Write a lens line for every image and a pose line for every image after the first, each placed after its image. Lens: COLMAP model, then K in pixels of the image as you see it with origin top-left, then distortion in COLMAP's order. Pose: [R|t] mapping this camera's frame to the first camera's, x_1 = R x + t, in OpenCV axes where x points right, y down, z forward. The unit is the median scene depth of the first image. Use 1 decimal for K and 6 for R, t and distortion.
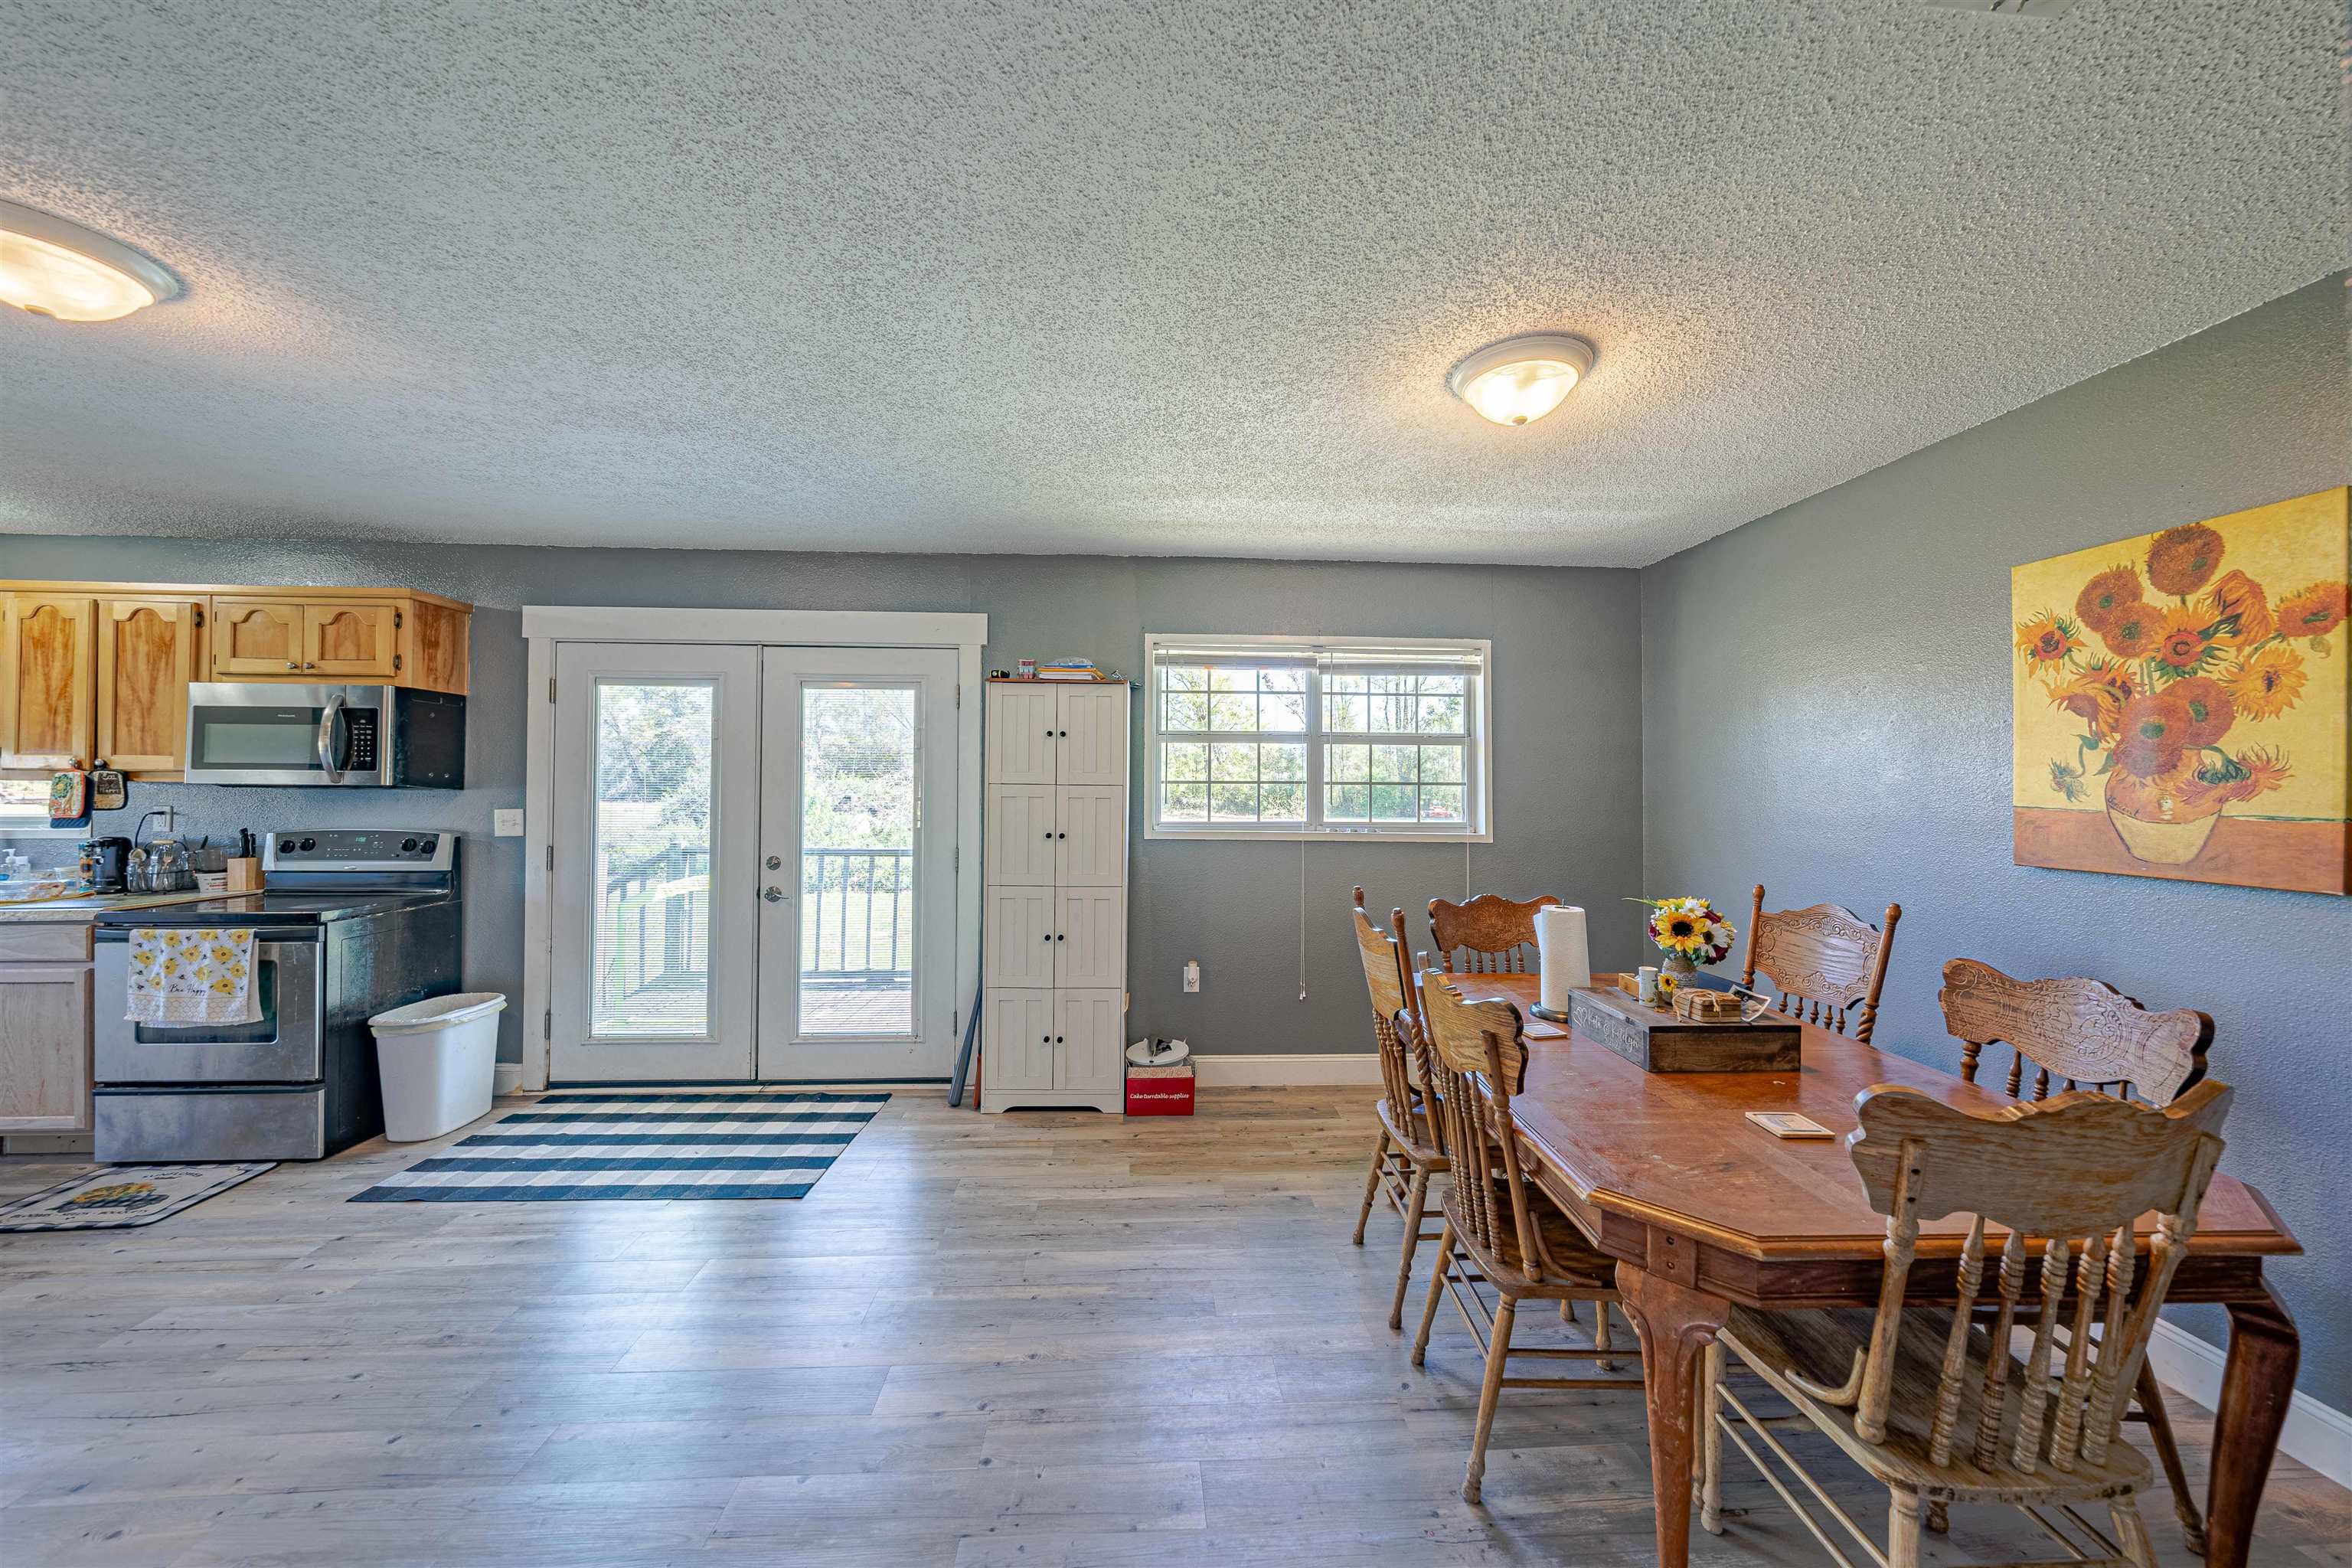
lens RADIAL K [[810.6, 0, 1173.1], [0, 810.6, 781.6], [0, 0, 1]] dist [-0.001300, 0.000190]
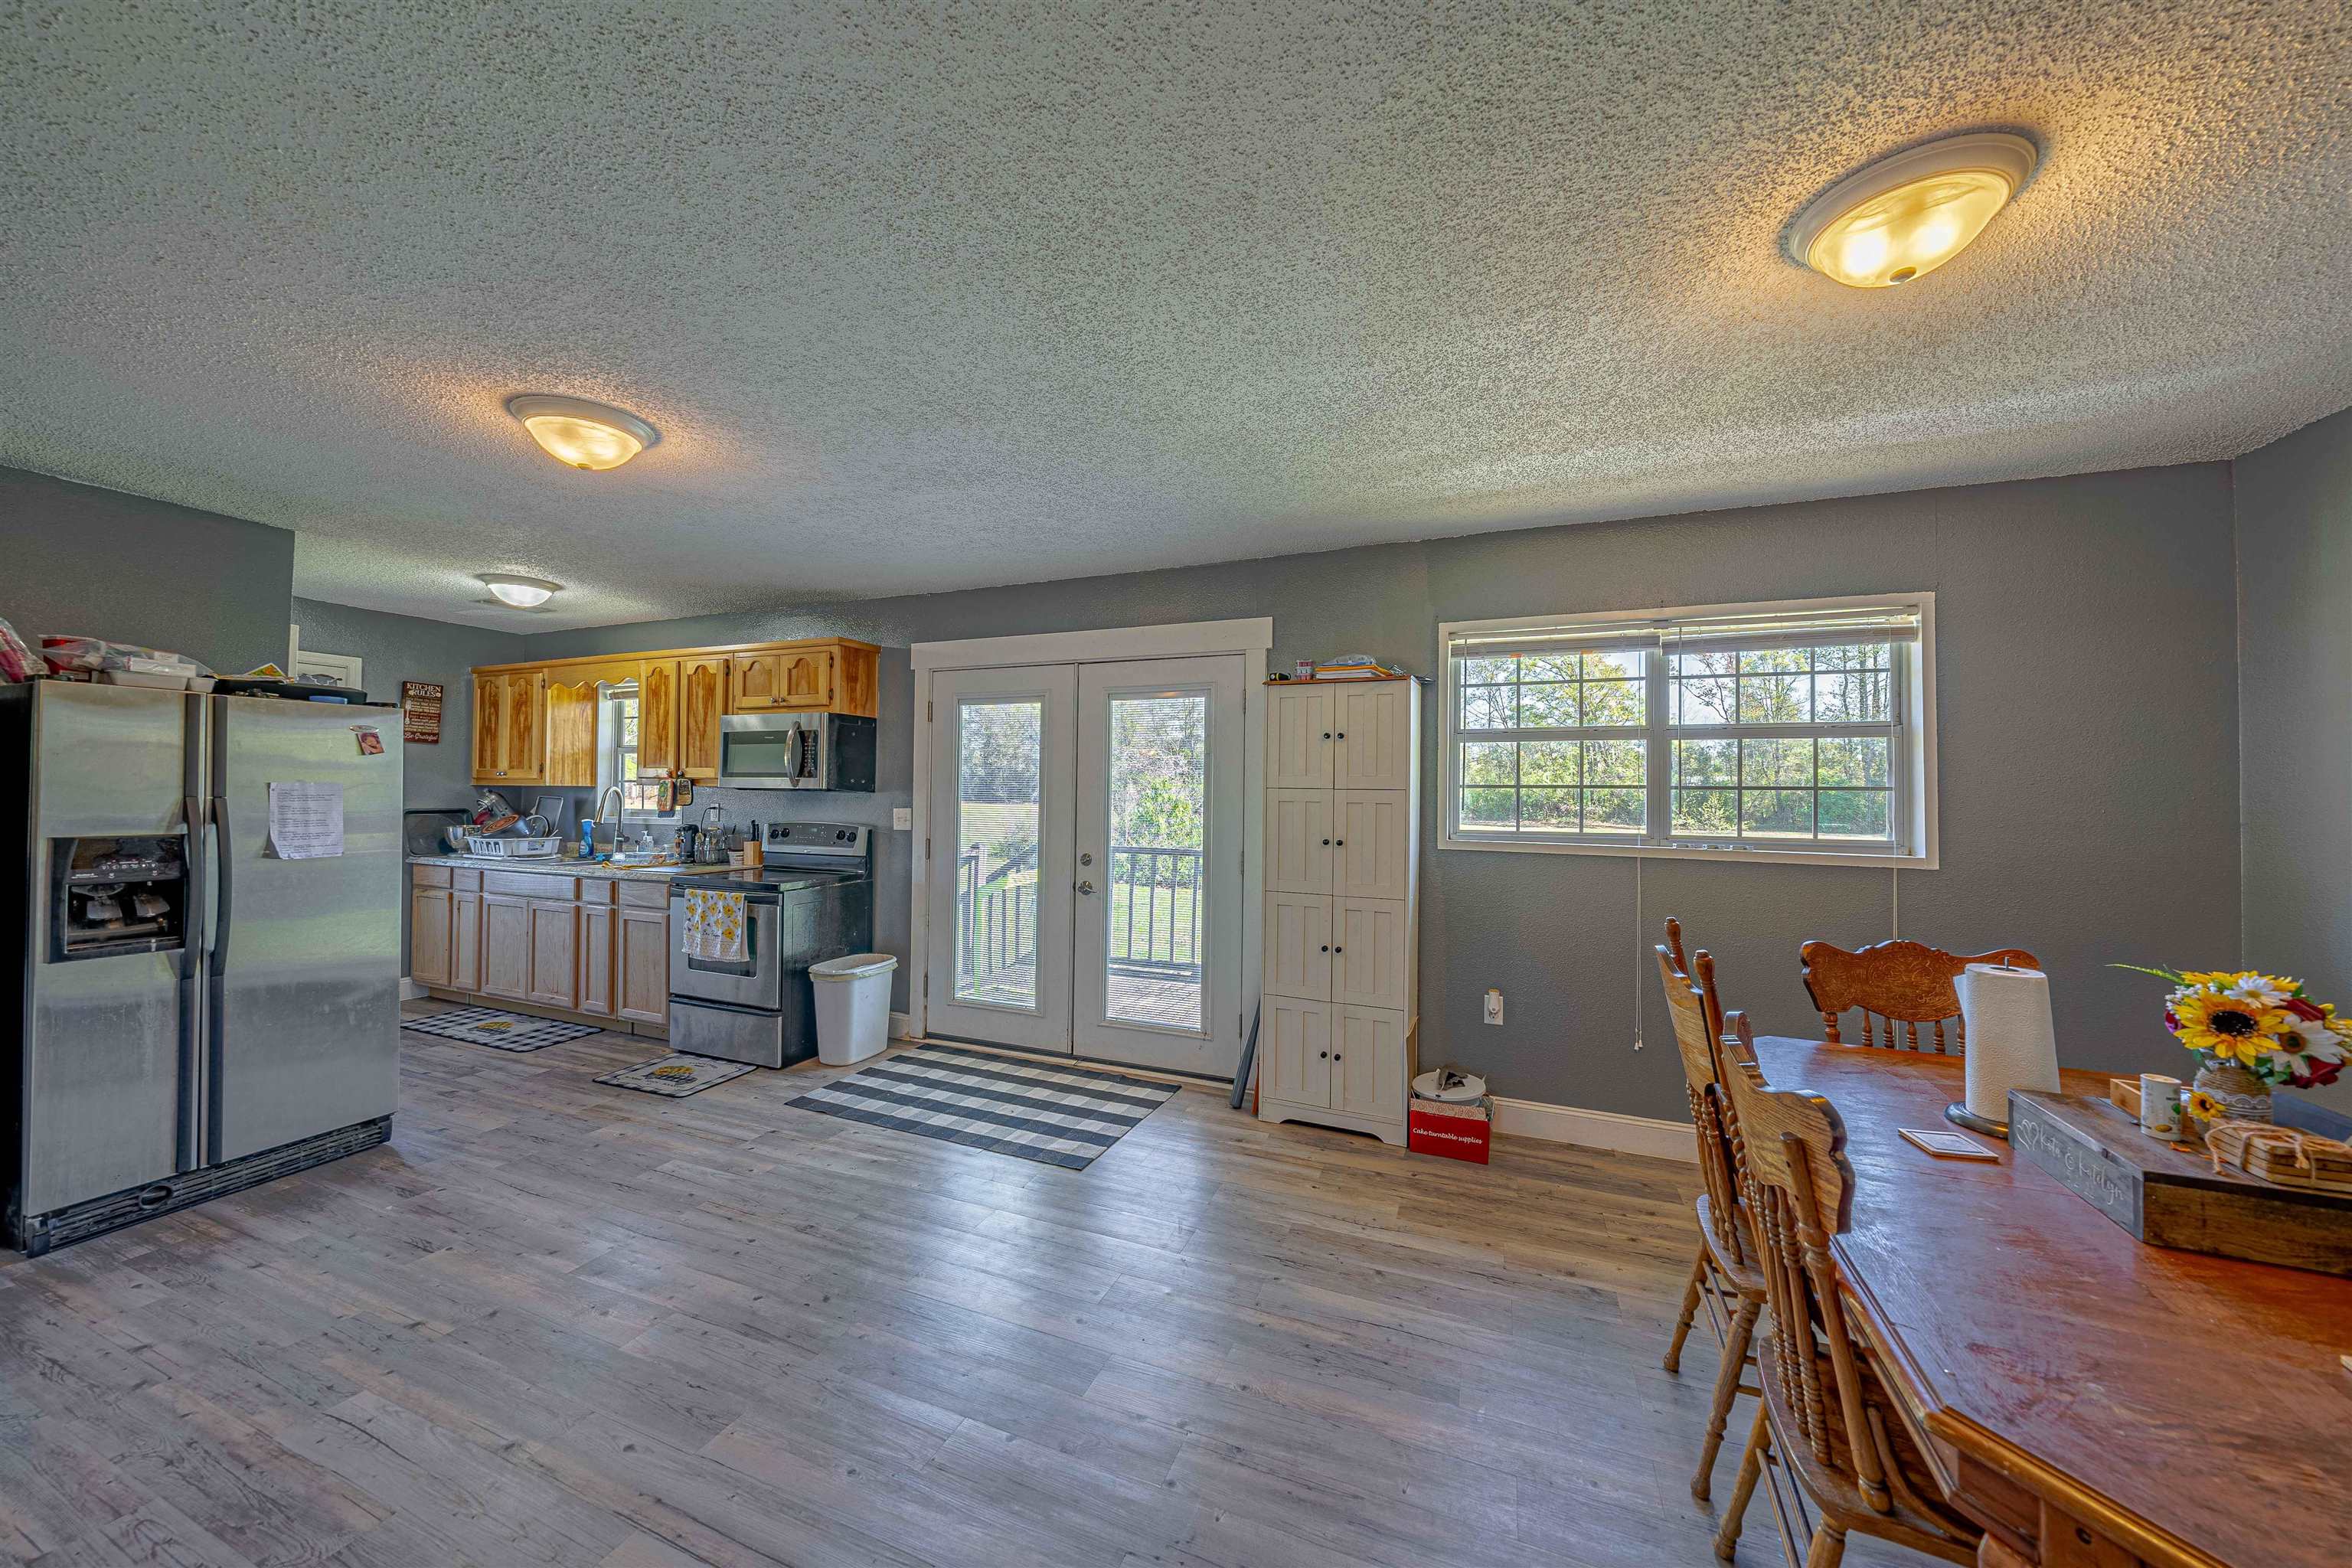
lens RADIAL K [[810.6, 0, 1177.5], [0, 810.6, 782.3], [0, 0, 1]] dist [-0.001300, 0.000190]
pose [[0.905814, -0.002128, -0.423671, 0.130513], [-0.000070, 0.999987, -0.005173, 0.000998], [0.423676, 0.004715, 0.905801, 0.079730]]
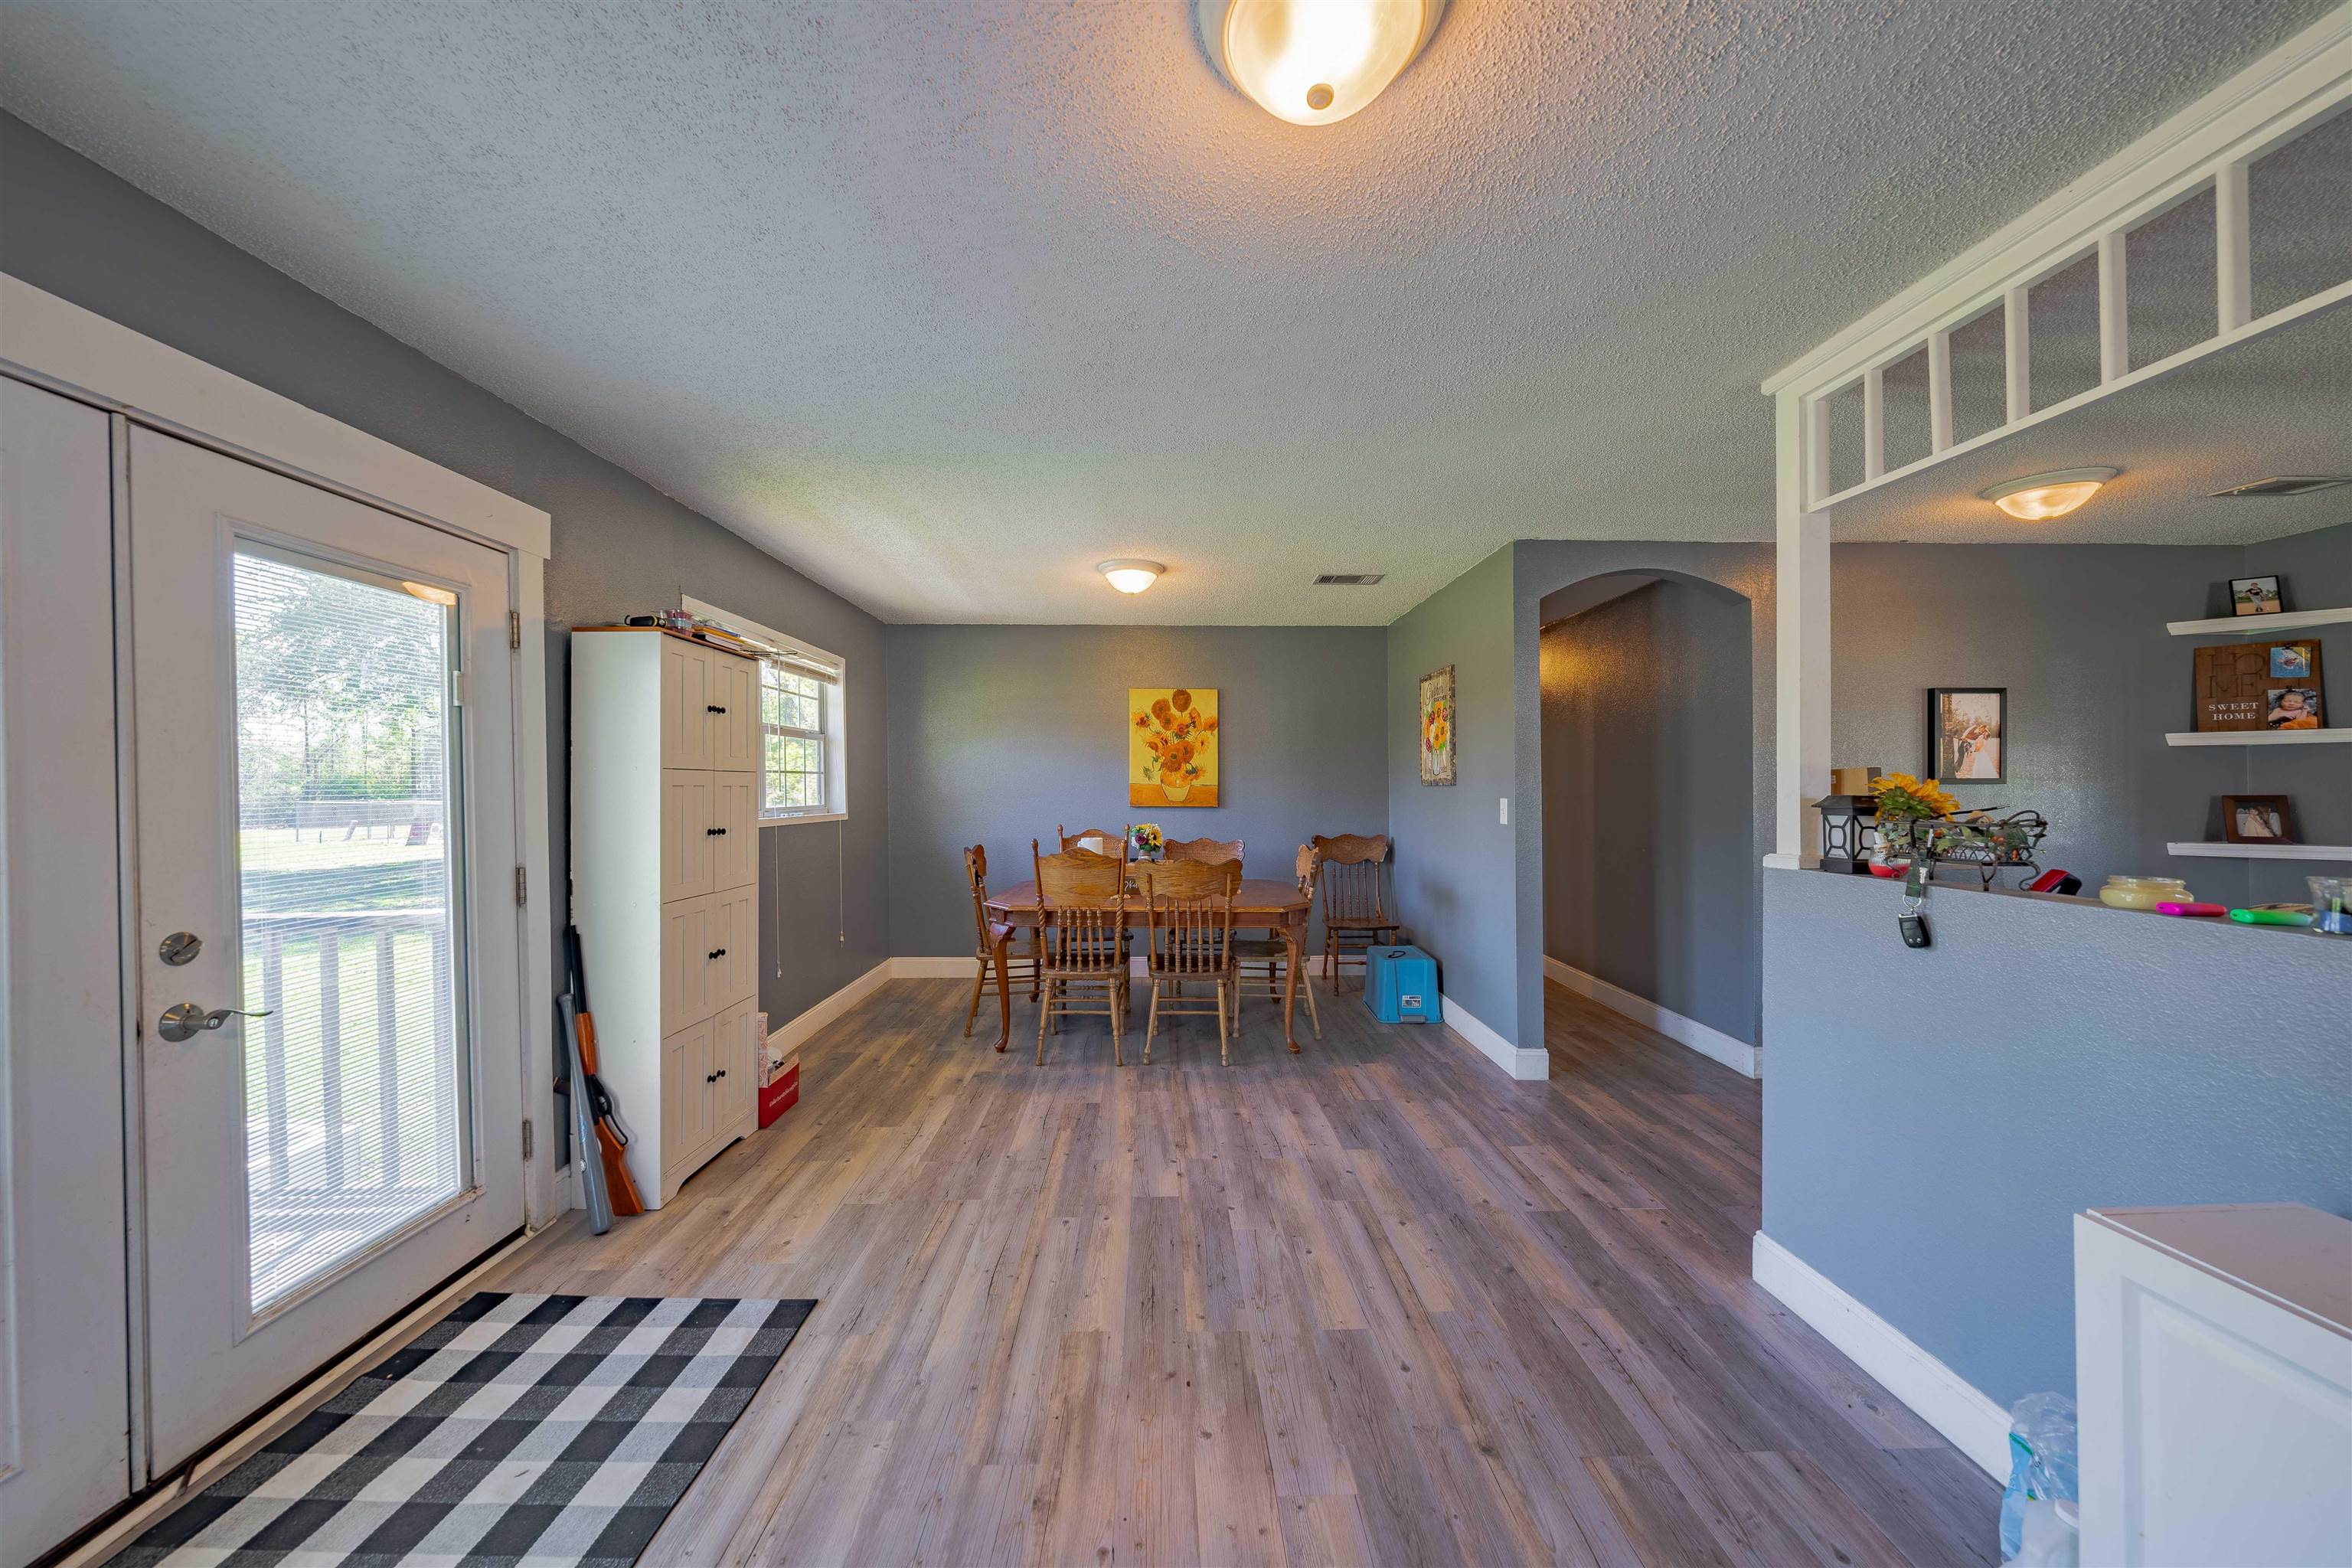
lens RADIAL K [[810.6, 0, 1171.7], [0, 810.6, 785.3], [0, 0, 1]] dist [-0.001300, 0.000190]
pose [[0.033648, -0.007878, 0.999403, -1.348326], [-0.005808, 0.999951, 0.008078, 0.013430], [-0.999417, -0.006076, 0.033601, 0.706269]]
